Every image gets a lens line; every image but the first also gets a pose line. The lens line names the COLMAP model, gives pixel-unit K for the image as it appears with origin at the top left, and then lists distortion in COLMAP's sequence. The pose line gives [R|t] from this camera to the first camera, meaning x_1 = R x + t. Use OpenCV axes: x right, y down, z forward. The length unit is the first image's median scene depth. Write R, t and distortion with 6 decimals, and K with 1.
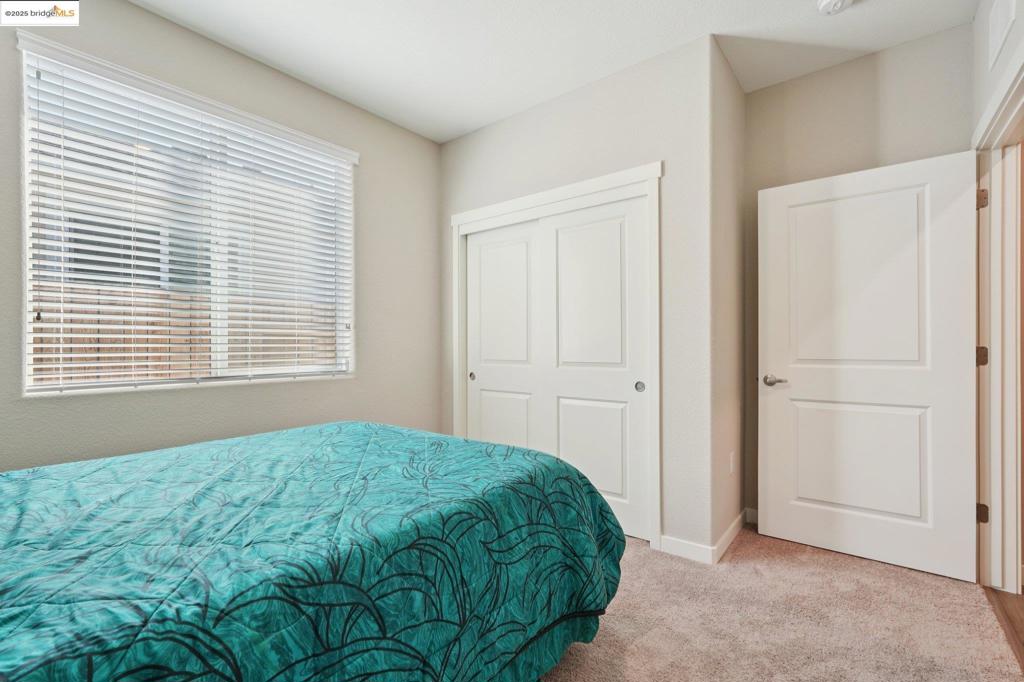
lens RADIAL K [[456.3, 0, 516.2], [0, 456.3, 340.4], [0, 0, 1]] dist [0.000415, 0.000239]
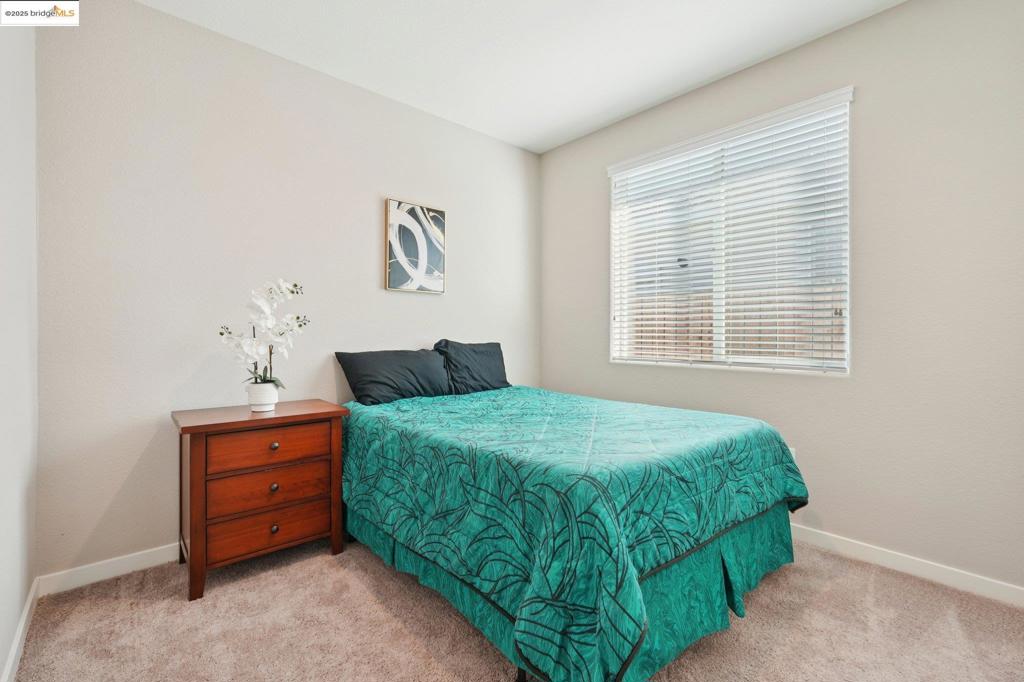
lens RADIAL K [[456.3, 0, 515.0], [0, 456.3, 337.7], [0, 0, 1]] dist [0.000415, 0.000239]
pose [[-0.166156, 0.007755, -0.986069, 0.572445], [0.004402, 0.999965, 0.007122, 0.006991], [0.986090, -0.003157, -0.166184, 0.642198]]
